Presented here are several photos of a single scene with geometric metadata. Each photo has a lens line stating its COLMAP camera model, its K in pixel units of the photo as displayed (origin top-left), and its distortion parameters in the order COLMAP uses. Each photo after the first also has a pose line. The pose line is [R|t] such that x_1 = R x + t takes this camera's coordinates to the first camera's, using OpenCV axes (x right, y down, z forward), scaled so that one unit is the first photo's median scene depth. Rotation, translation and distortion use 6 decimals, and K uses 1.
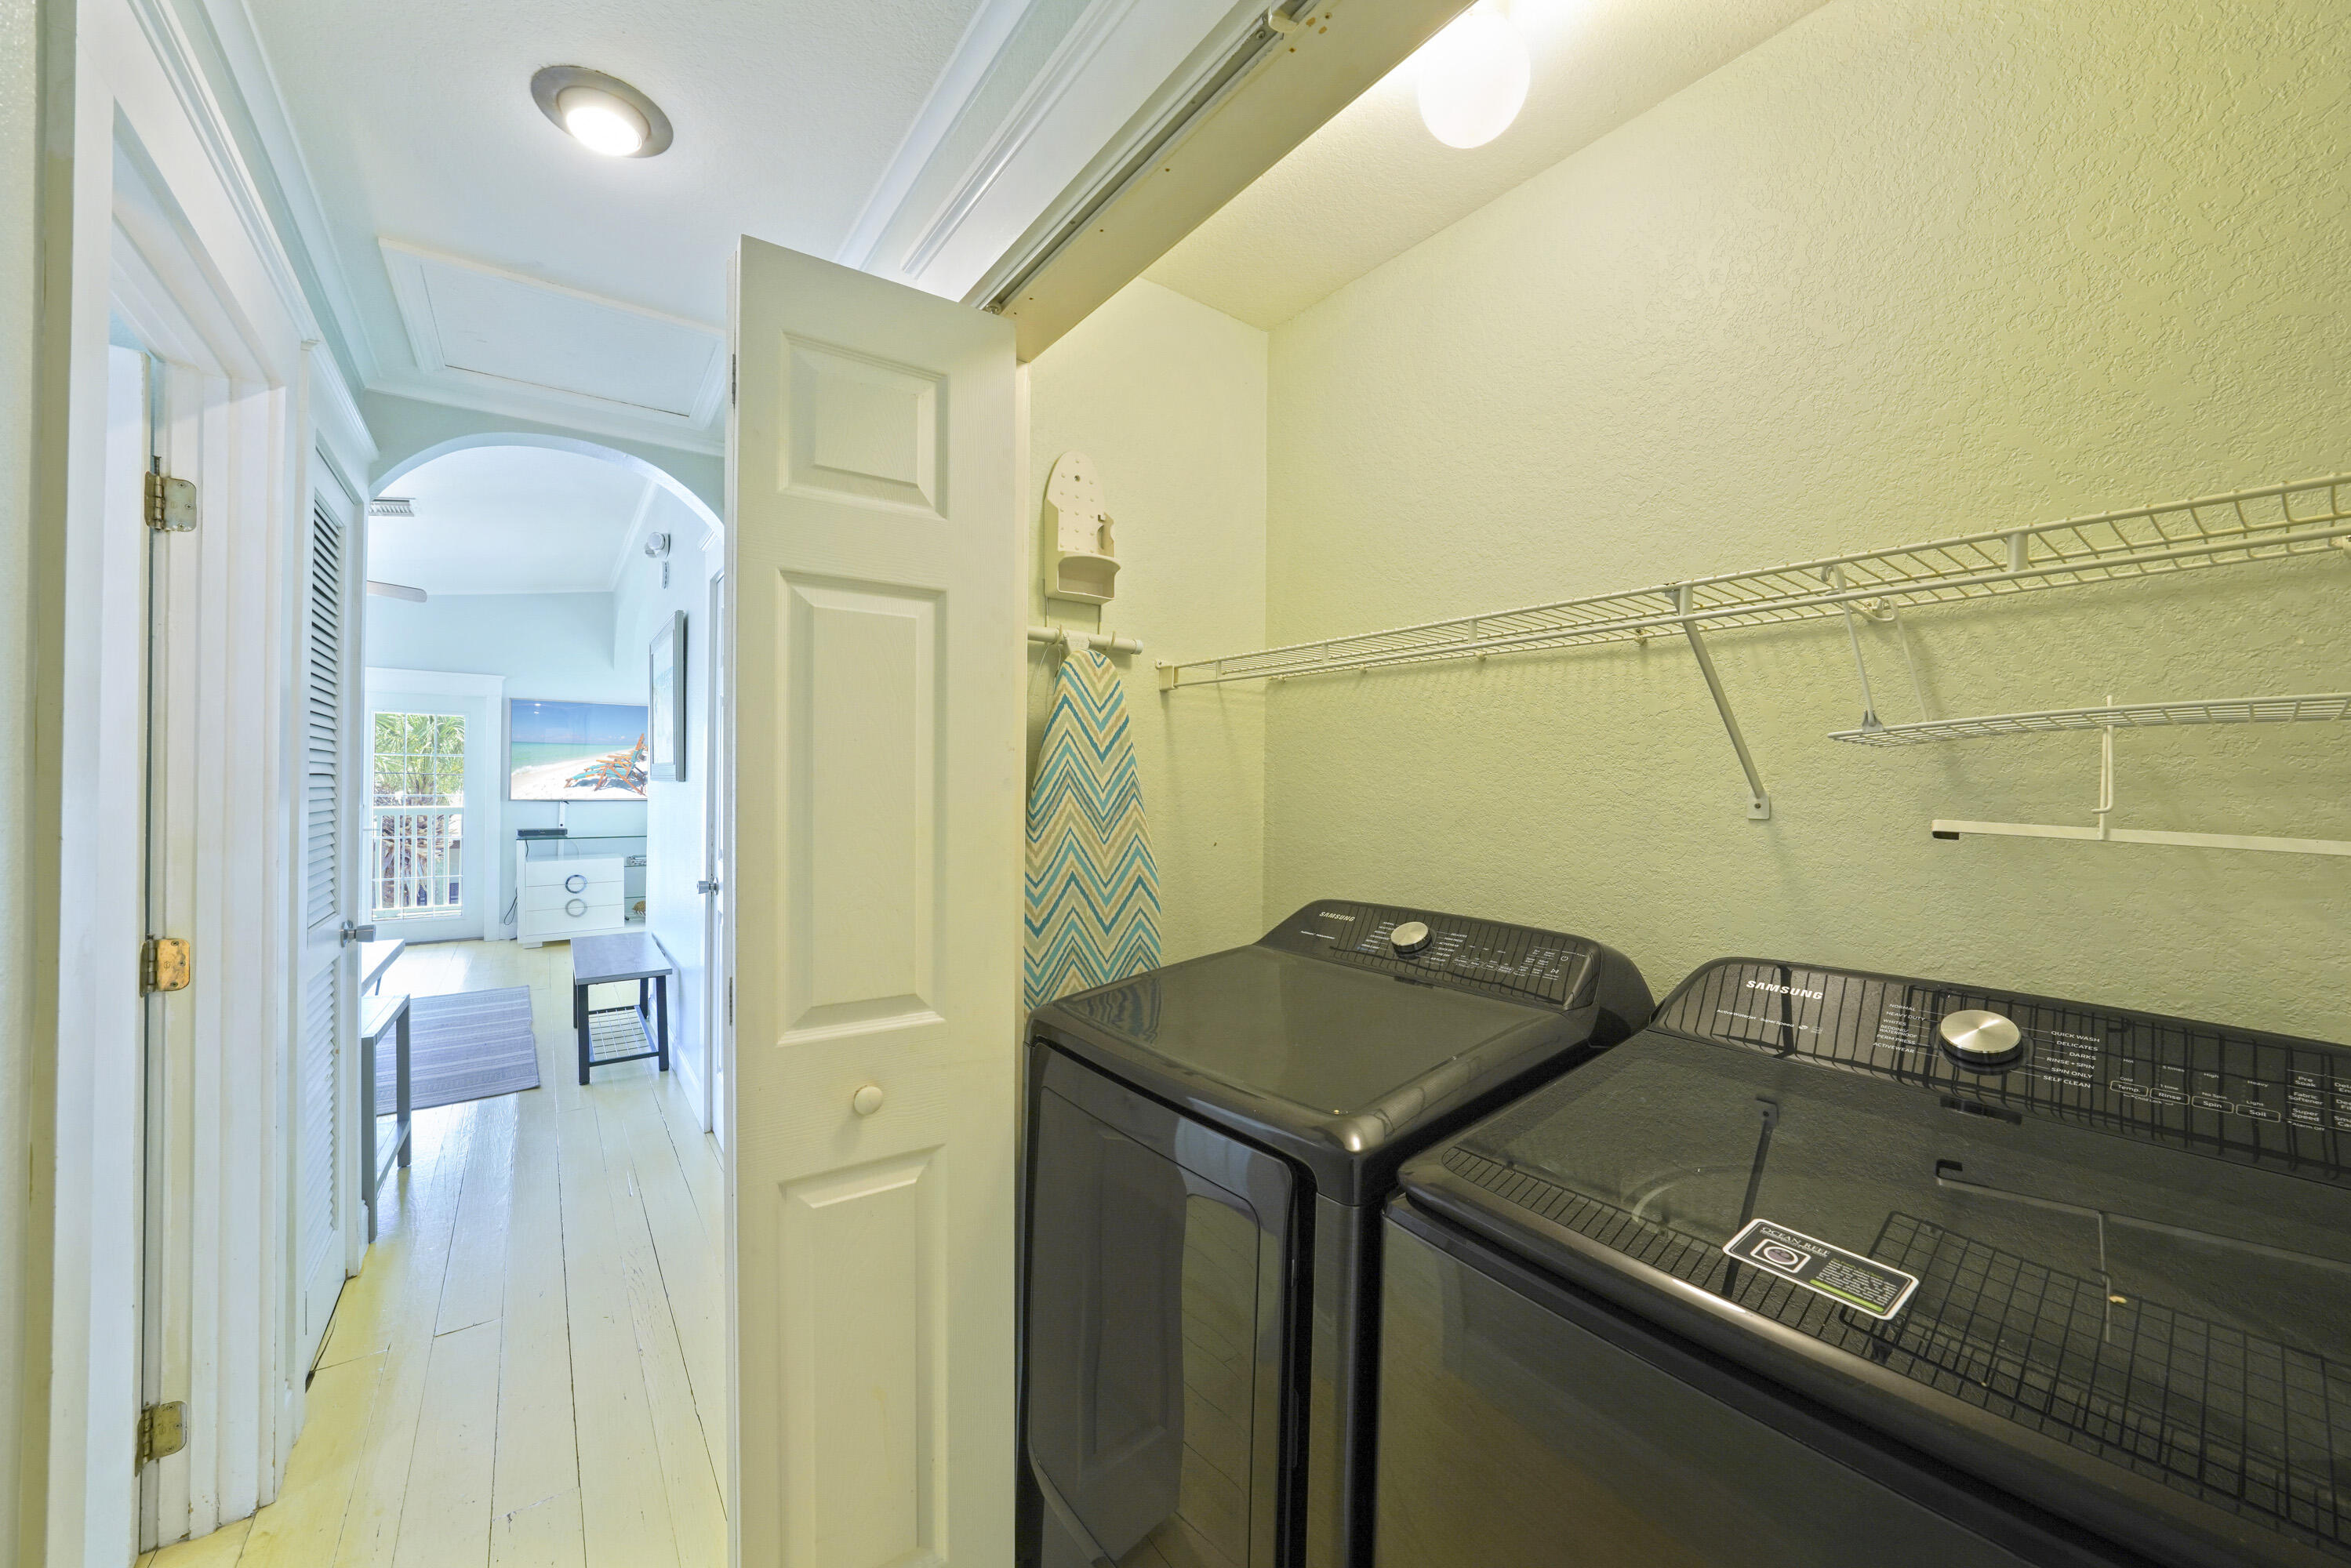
lens RADIAL K [[853.1, 0, 1172.3], [0, 853.1, 767.5], [0, 0, 1]] dist [-0.008221, 0.000944]
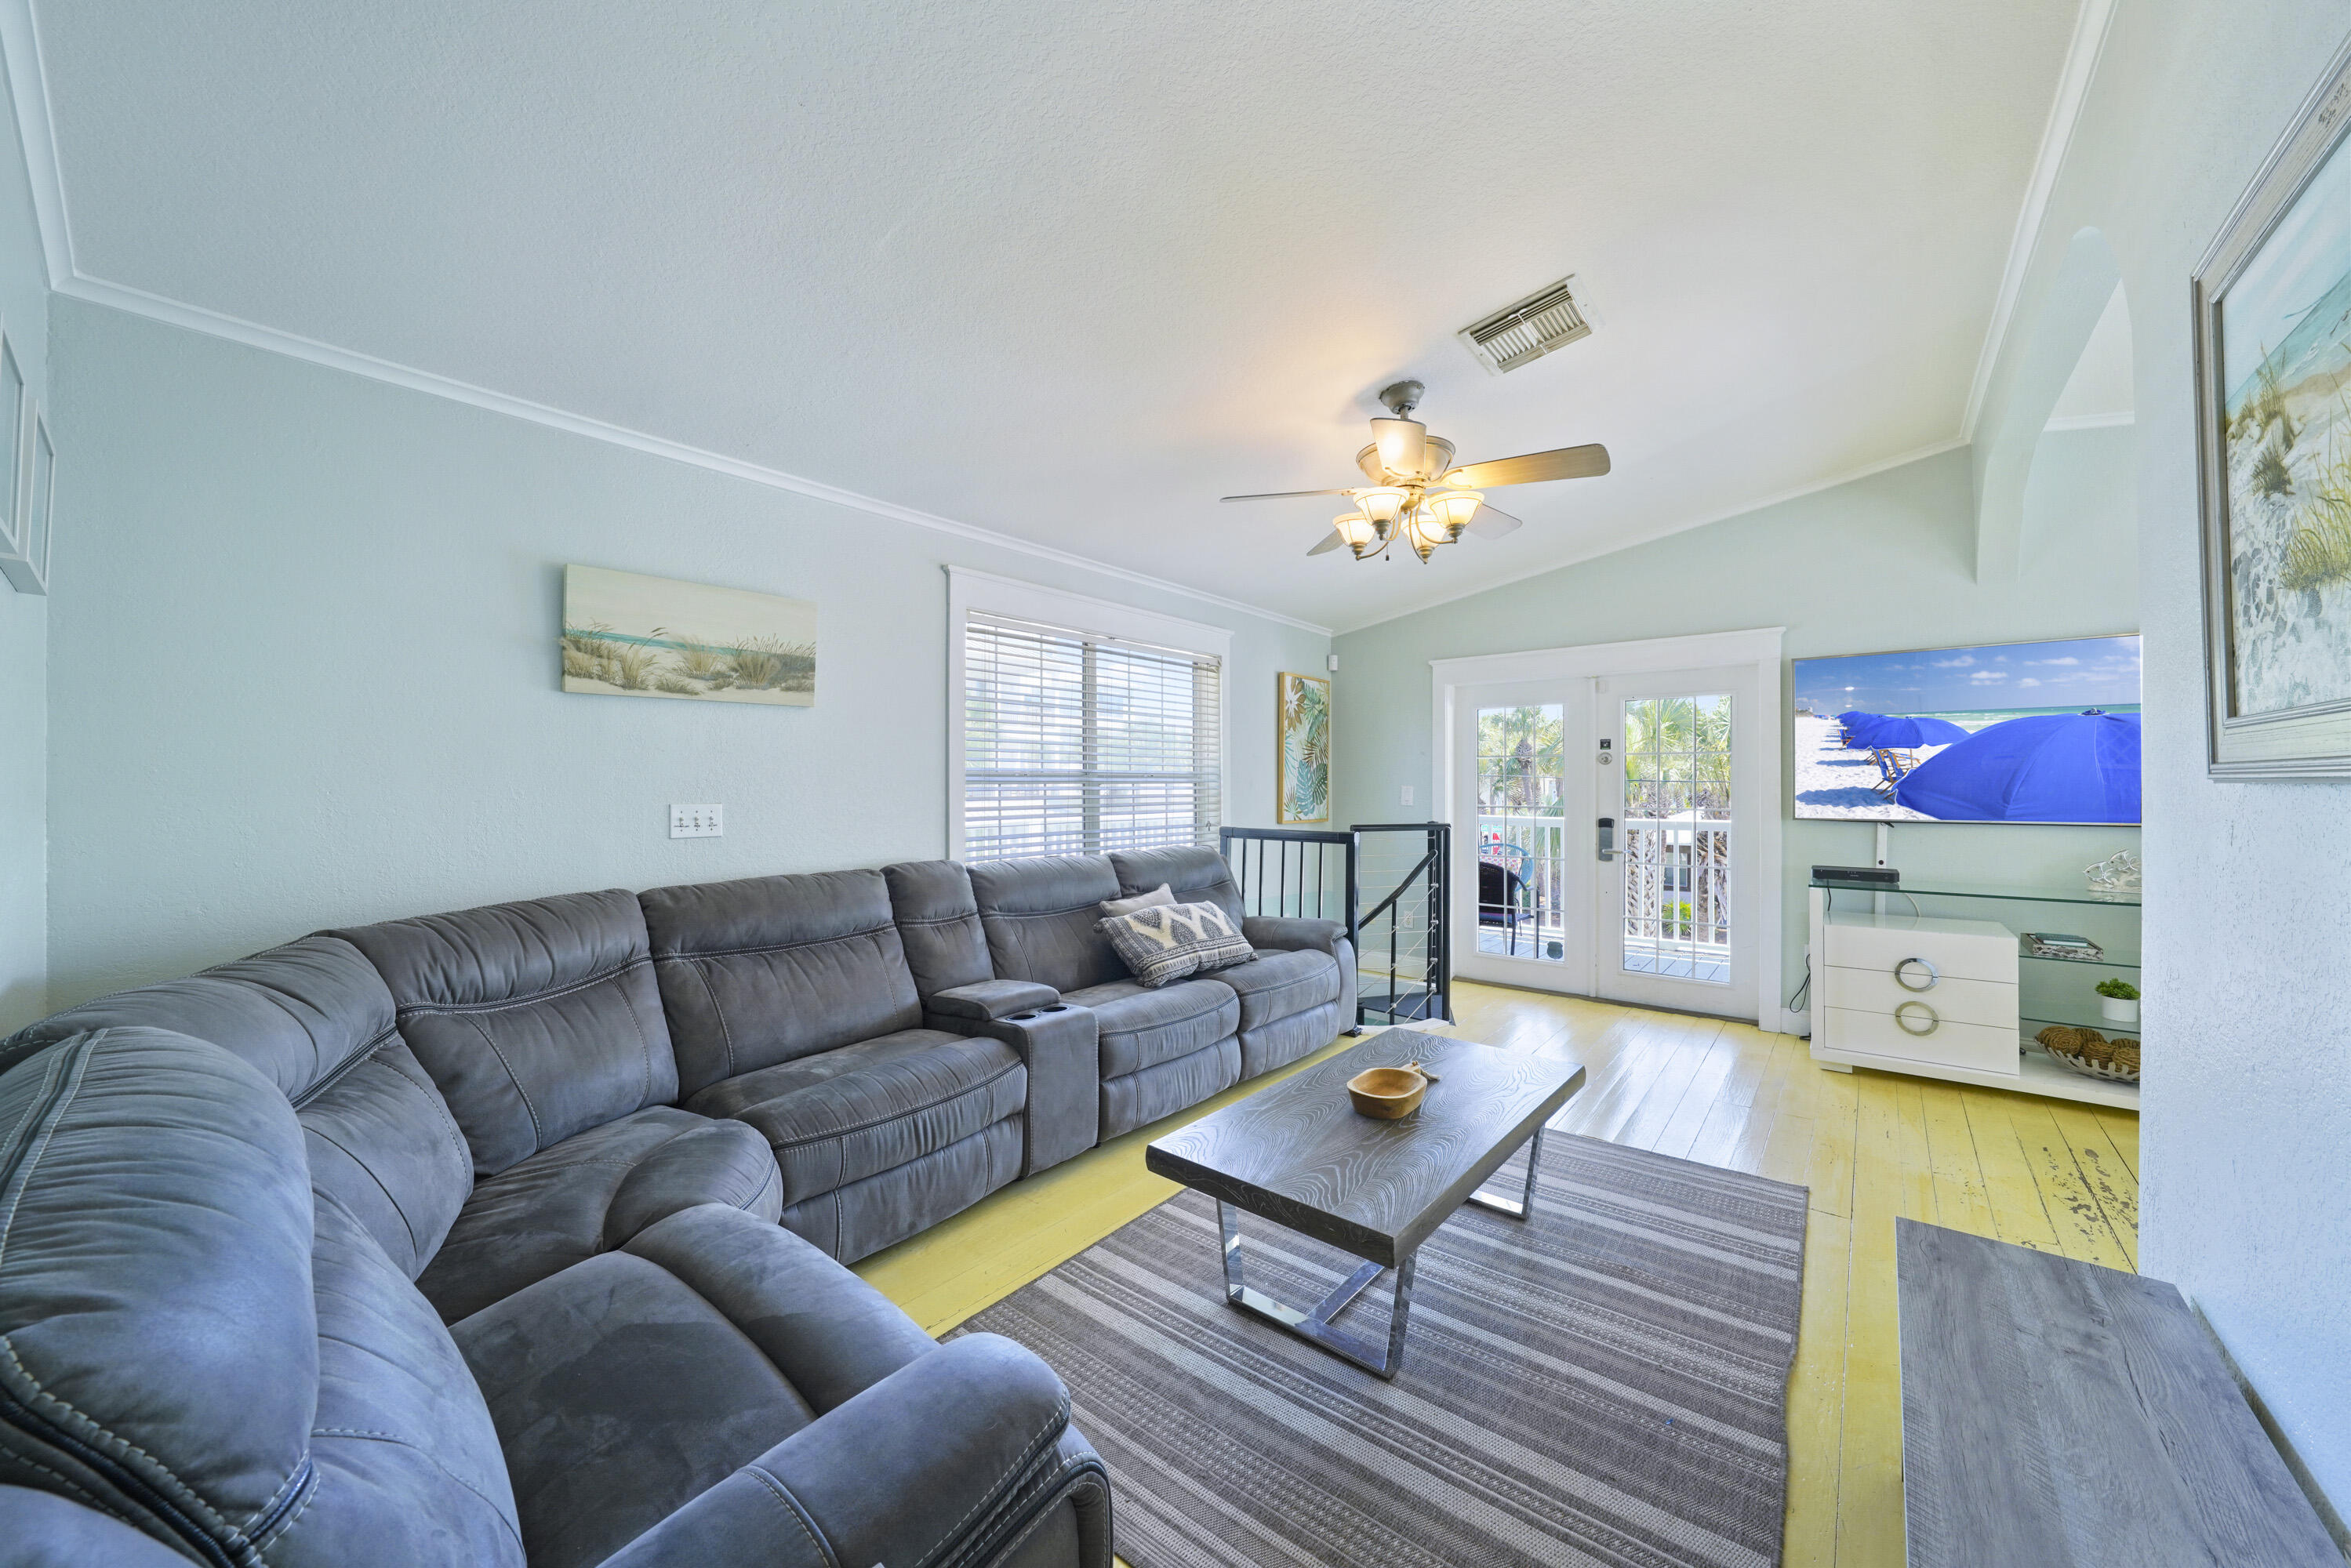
lens RADIAL K [[853.1, 0, 1185.7], [0, 853.1, 759.0], [0, 0, 1]] dist [-0.008221, 0.000944]
pose [[0.279186, -0.036881, -0.959528, -0.286582], [-0.005590, 0.999183, -0.040031, 0.021661], [0.960221, 0.016540, 0.278752, 0.372313]]
